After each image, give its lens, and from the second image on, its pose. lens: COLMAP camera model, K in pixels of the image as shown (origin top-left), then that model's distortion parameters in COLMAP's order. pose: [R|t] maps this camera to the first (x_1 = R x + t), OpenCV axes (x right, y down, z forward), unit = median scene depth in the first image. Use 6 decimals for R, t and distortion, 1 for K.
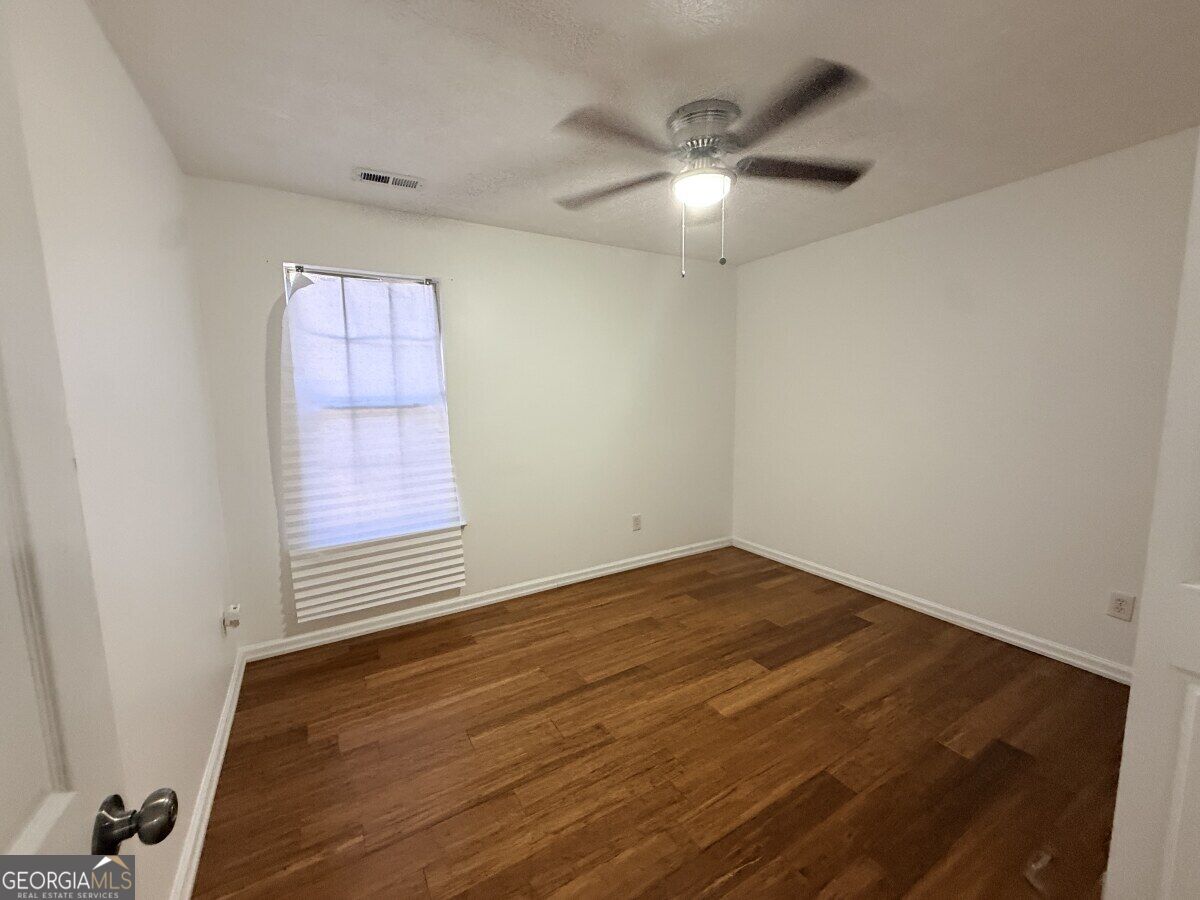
lens RADIAL K [[480.2, 0, 596.6], [0, 480.2, 451.3], [0, 0, 1]] dist [0.000207, 0.000027]
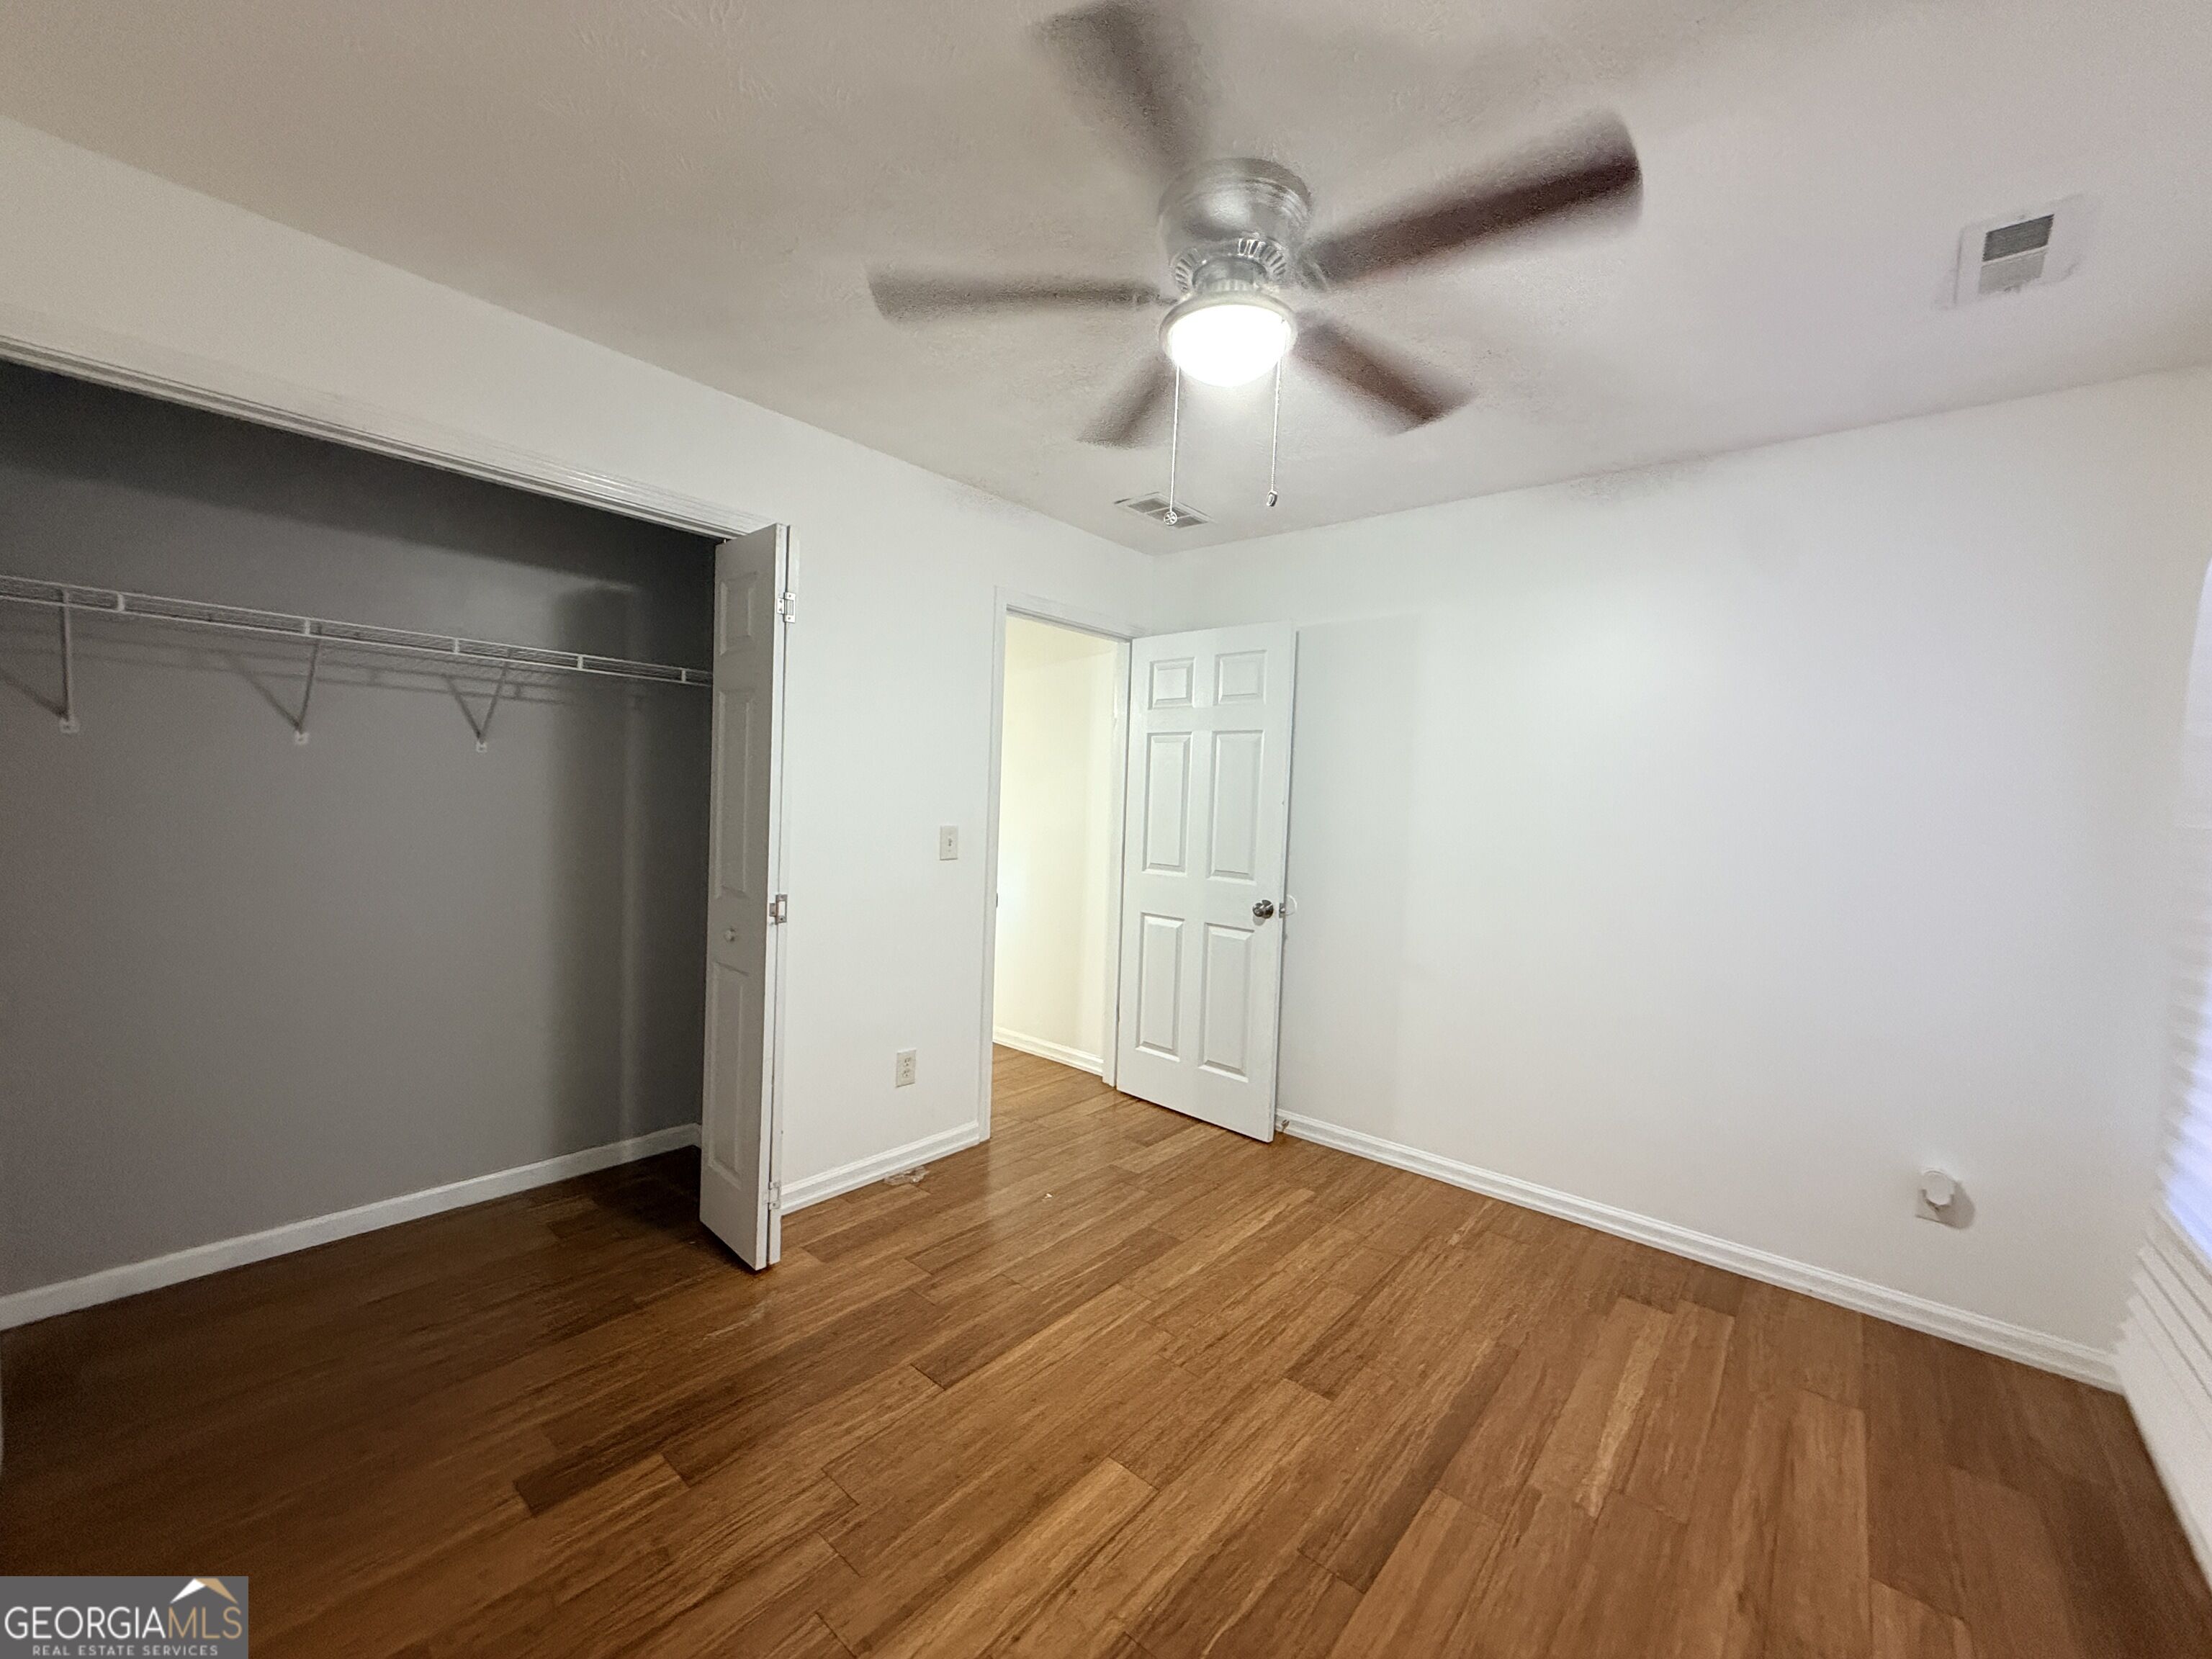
lens RADIAL K [[885.1, 0, 1099.7], [0, 885.1, 831.9], [0, 0, 1]] dist [0.000207, 0.000027]
pose [[-0.949082, -0.009214, -0.314895, 0.562753], [-0.063341, 0.984740, 0.162094, -0.195912], [0.308596, 0.173786, -0.935183, 1.717454]]
